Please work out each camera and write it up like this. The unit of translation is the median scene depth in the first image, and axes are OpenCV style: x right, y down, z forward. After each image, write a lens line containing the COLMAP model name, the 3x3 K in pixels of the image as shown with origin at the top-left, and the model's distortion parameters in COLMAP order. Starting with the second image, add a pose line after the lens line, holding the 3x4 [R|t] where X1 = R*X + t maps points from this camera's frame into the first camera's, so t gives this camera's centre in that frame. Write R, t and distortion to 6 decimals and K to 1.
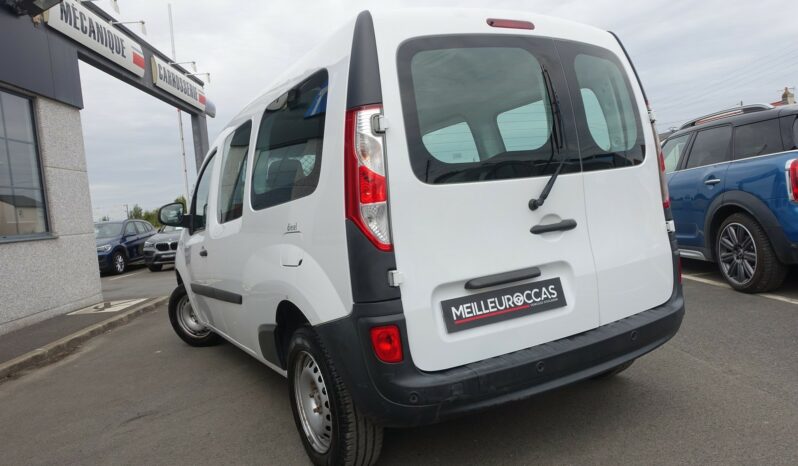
lens RADIAL K [[567.6, 0, 399.0], [0, 567.6, 233.0], [0, 0, 1]] dist [-0.001795, 0.000600]
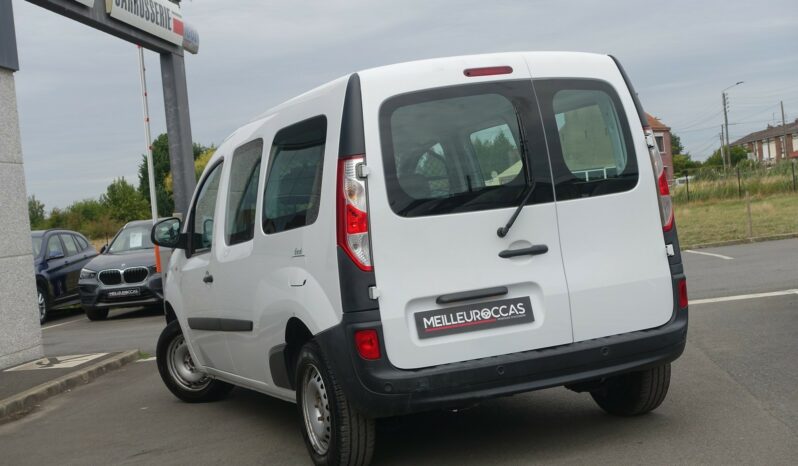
lens RADIAL K [[1274.5, 0, 399.0], [0, 1274.5, 233.0], [0, 0, 1]] dist [0.000929, -0.031121]
pose [[0.989722, -0.001847, -0.142995, 0.326626], [-0.000350, 0.999882, -0.015333, -0.007392], [0.143006, 0.015226, 0.989605, -1.297715]]
